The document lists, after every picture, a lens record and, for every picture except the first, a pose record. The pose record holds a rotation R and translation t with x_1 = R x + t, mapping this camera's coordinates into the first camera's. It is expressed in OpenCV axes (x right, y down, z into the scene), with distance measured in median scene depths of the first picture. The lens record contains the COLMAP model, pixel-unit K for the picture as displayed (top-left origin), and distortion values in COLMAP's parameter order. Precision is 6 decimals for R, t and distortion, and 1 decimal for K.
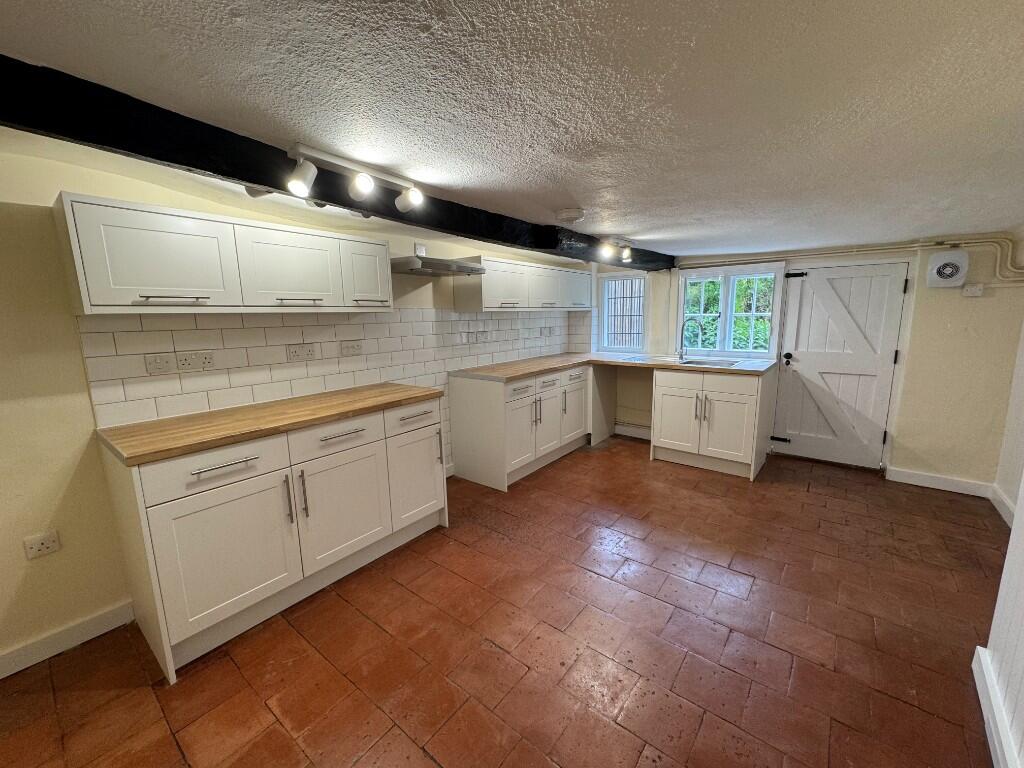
lens RADIAL K [[409.5, 0, 512.0], [0, 409.5, 384.0], [0, 0, 1]] dist [-0.000554, -0.000446]
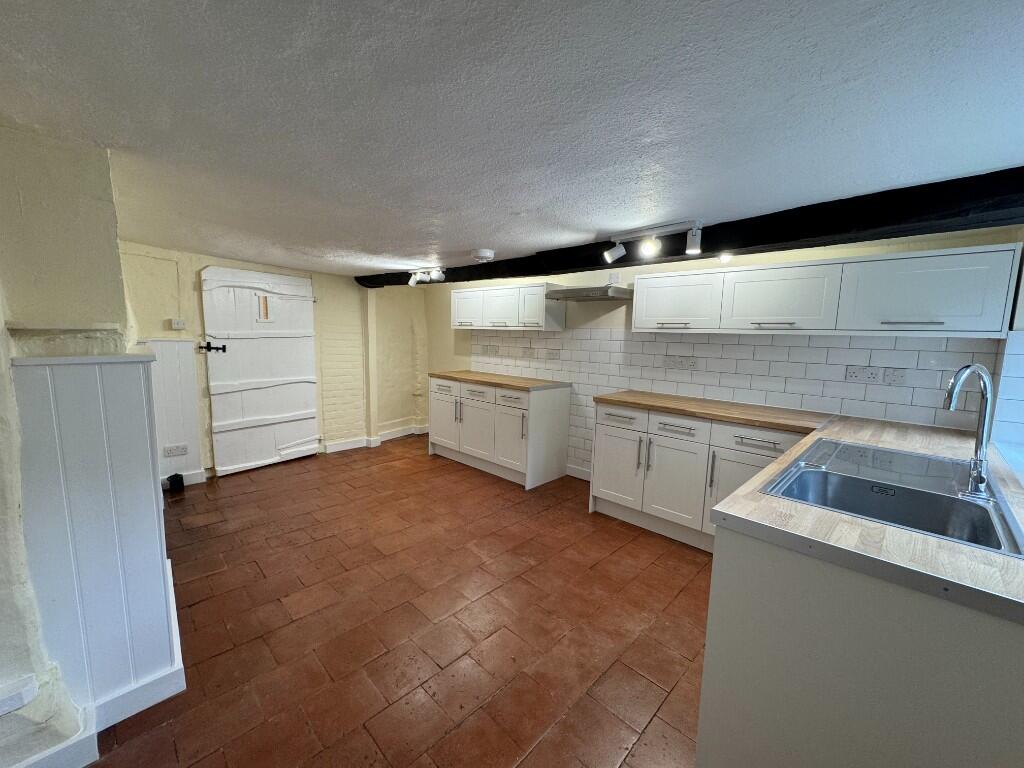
lens RADIAL K [[409.5, 0, 512.0], [0, 409.5, 384.0], [0, 0, 1]] dist [-0.000554, -0.000446]
pose [[-0.102074, 0.130316, -0.986204, 1.211239], [-0.195877, 0.969341, 0.148361, -0.189942], [0.975302, 0.208319, -0.073419, 1.065738]]
